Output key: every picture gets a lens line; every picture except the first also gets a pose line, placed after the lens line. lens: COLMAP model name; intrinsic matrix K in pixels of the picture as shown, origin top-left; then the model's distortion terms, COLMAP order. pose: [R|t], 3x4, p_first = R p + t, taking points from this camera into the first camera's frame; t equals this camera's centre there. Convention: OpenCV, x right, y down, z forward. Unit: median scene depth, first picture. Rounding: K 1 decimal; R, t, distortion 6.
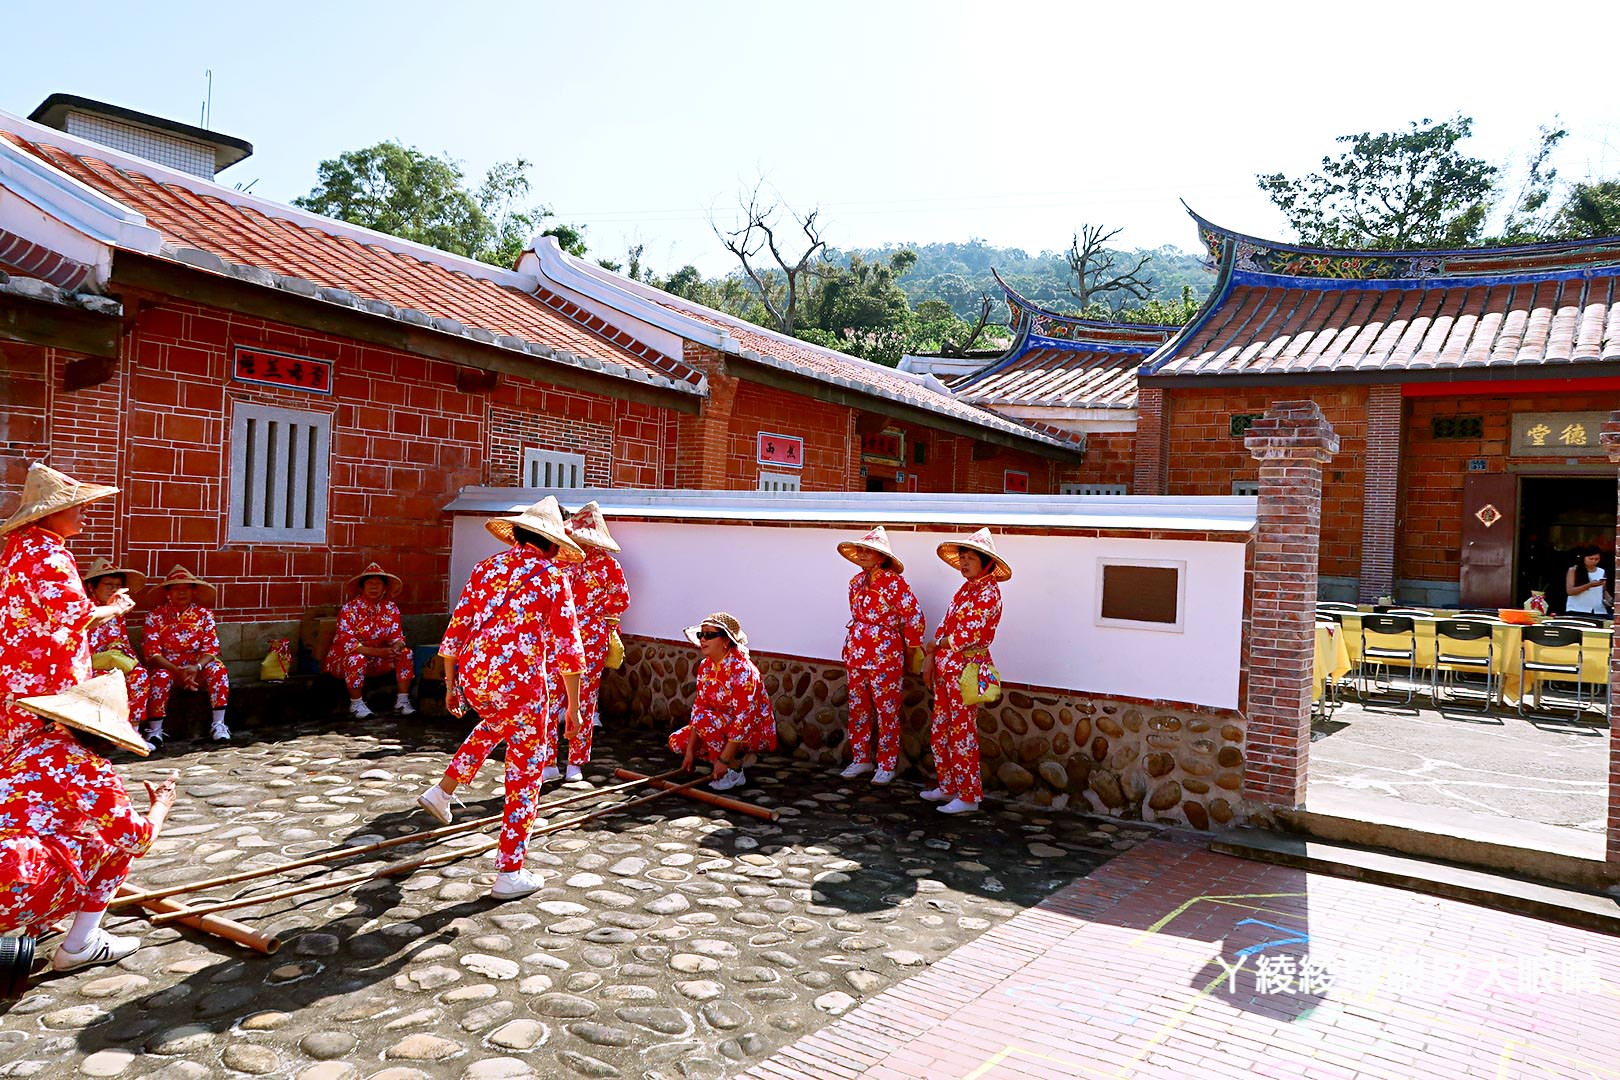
lens RADIAL K [[1125.9, 0, 810.0], [0, 1125.9, 540.0], [0, 0, 1]] dist [-0.041464, 0.022354]
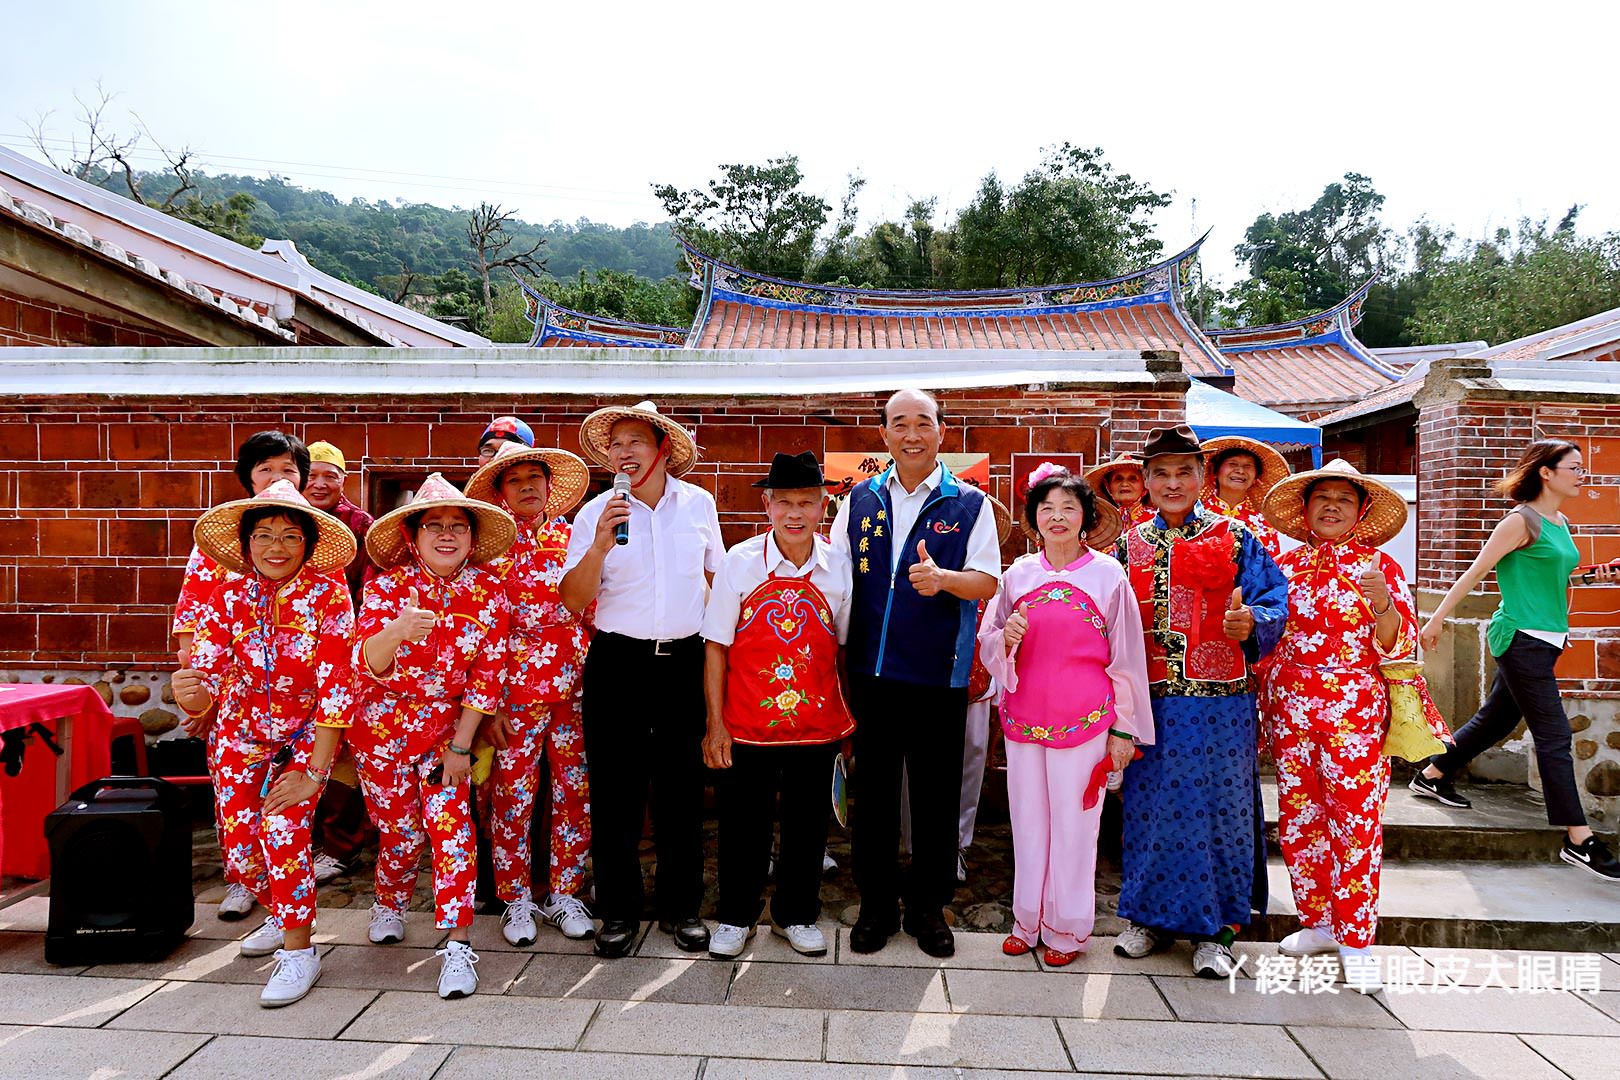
lens RADIAL K [[1125.9, 0, 810.0], [0, 1125.9, 540.0], [0, 0, 1]] dist [-0.041464, 0.022354]
pose [[0.823855, -0.044818, 0.565025, -0.154831], [0.023041, 0.998693, 0.045621, -0.002637], [-0.566331, -0.024567, 0.823811, -0.082399]]
